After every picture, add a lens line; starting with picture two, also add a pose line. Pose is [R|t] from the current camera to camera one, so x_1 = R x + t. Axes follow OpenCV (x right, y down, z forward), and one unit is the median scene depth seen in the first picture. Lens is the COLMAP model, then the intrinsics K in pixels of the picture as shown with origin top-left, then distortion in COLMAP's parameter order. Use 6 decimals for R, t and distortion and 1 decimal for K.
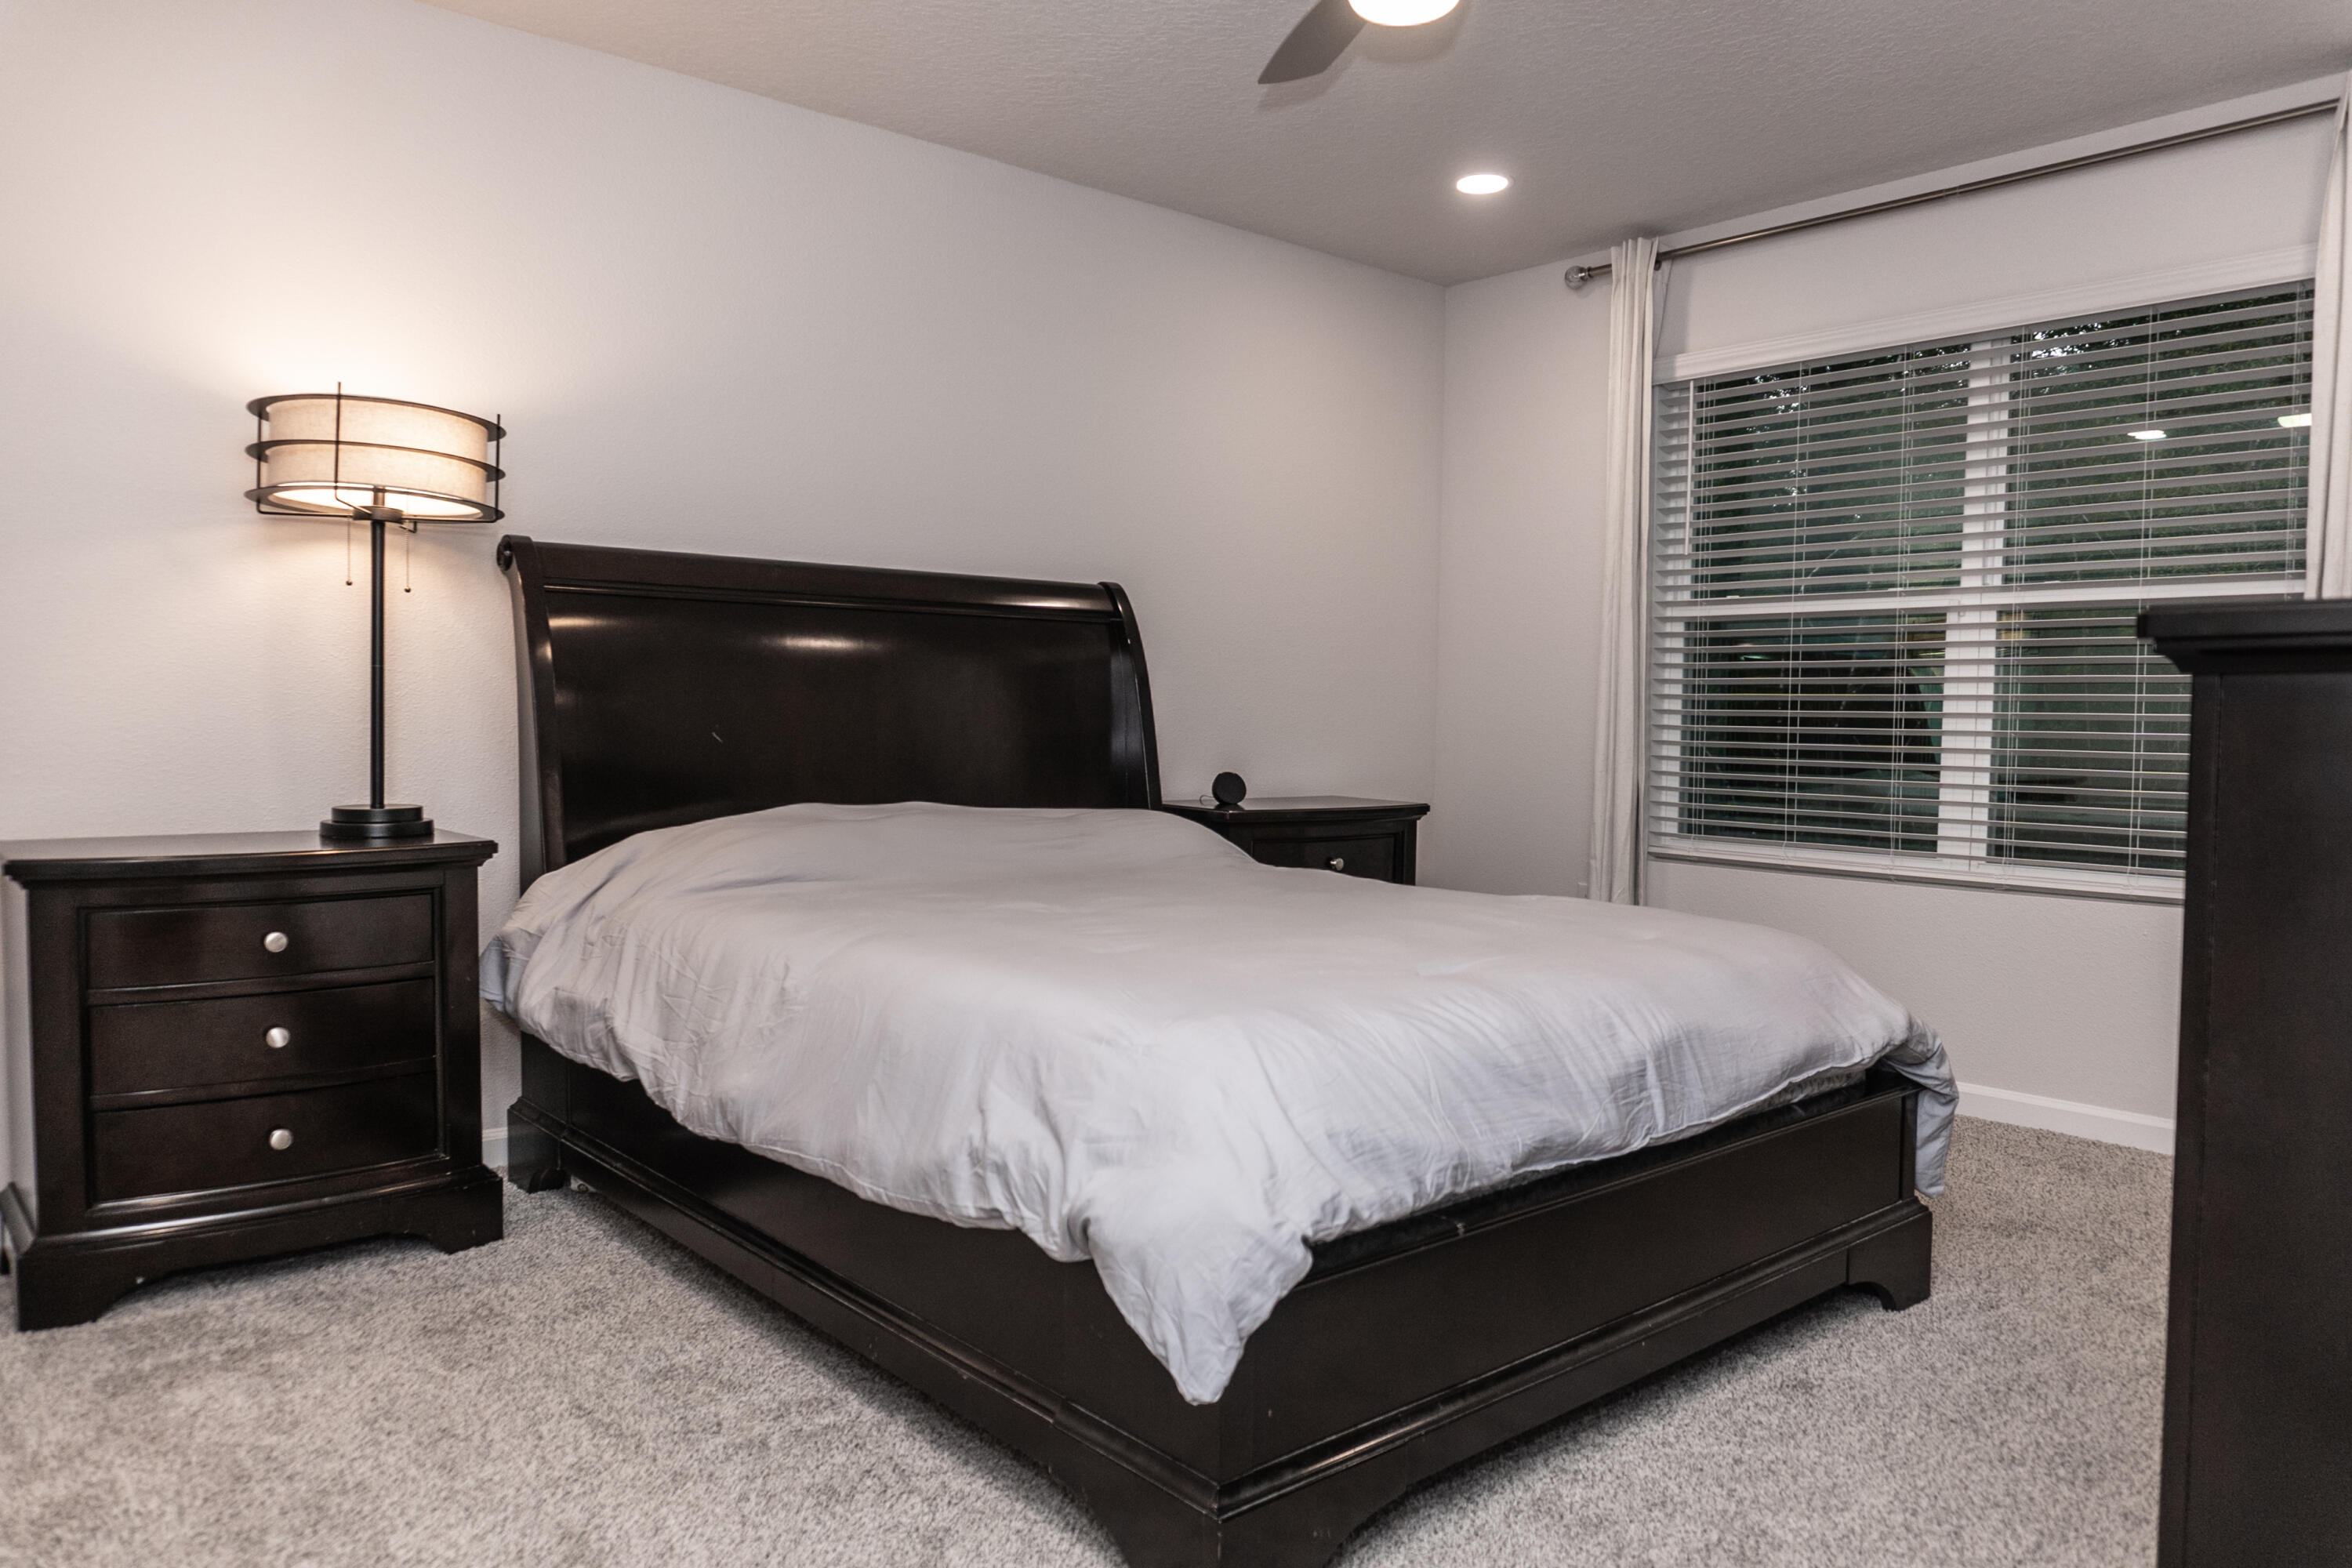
lens RADIAL K [[1578.9, 0, 1209.0], [0, 1578.9, 806.2], [0, 0, 1]] dist [-0.023565, -0.001062]
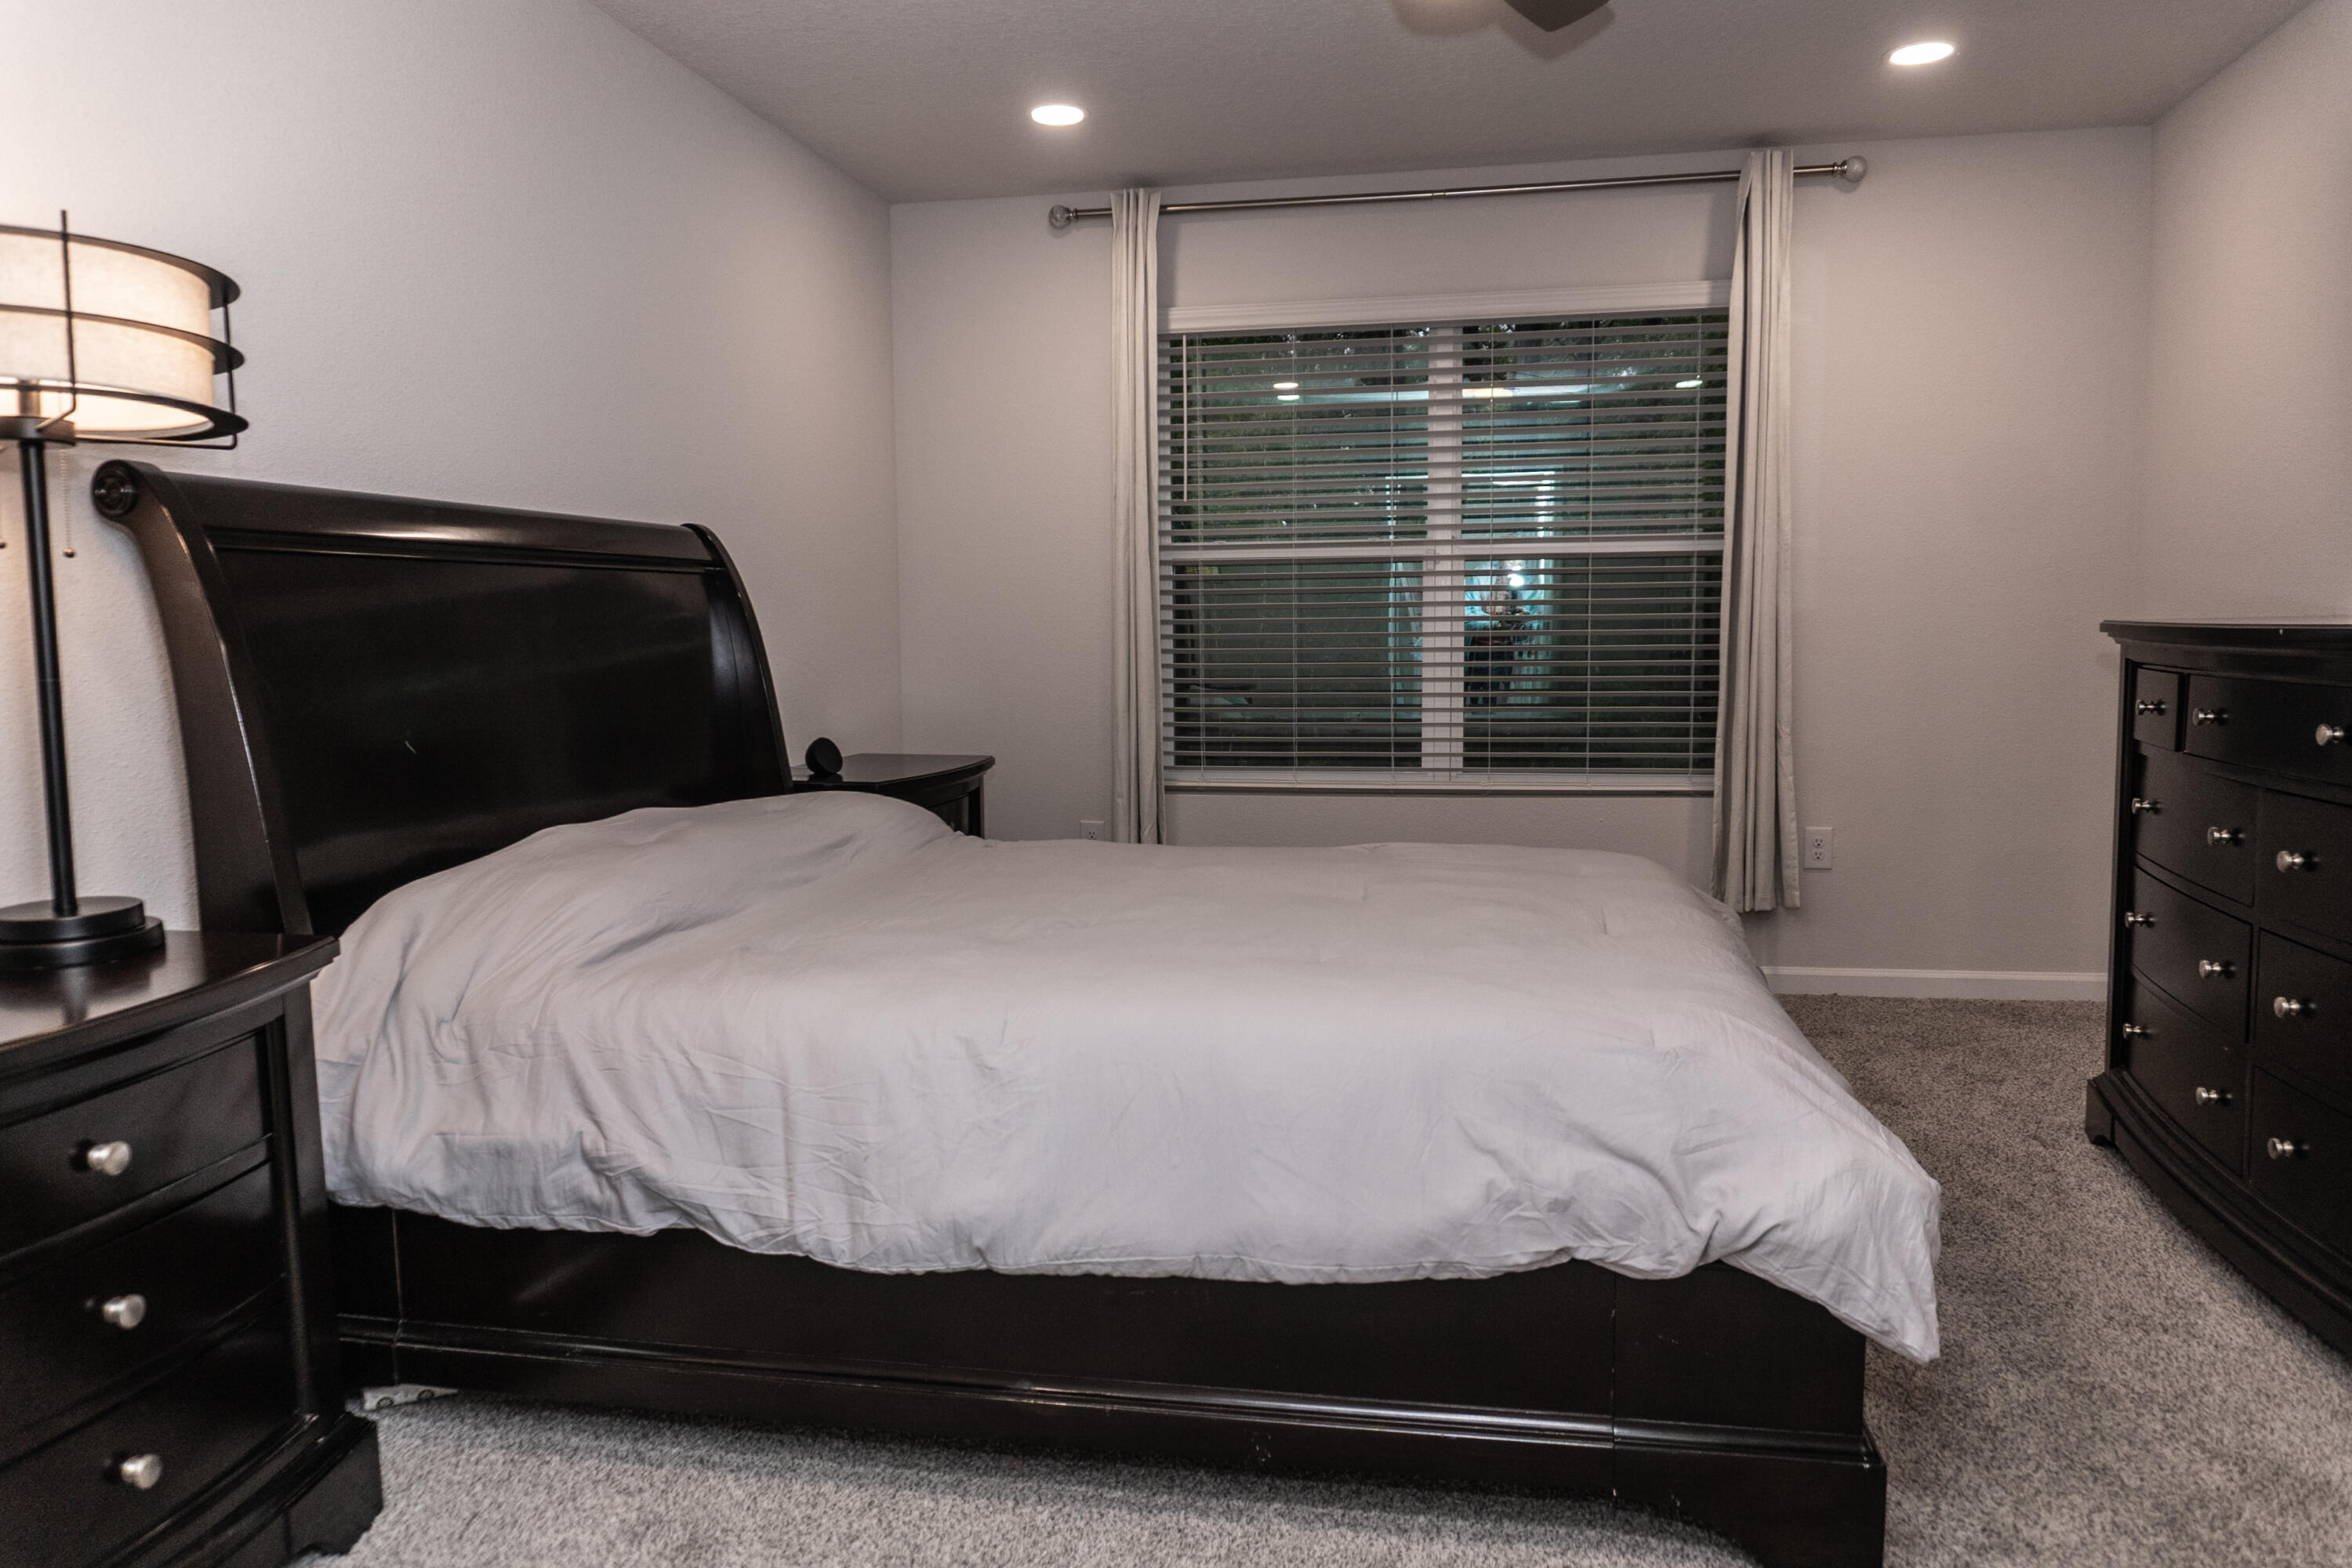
lens RADIAL K [[1578.9, 0, 1189.4], [0, 1578.9, 798.2], [0, 0, 1]] dist [-0.023565, -0.001062]
pose [[0.794785, -0.090933, 0.600040, -0.427976], [0.059533, 0.995624, 0.072027, -0.047754], [-0.603964, -0.021524, 0.796721, 0.193564]]
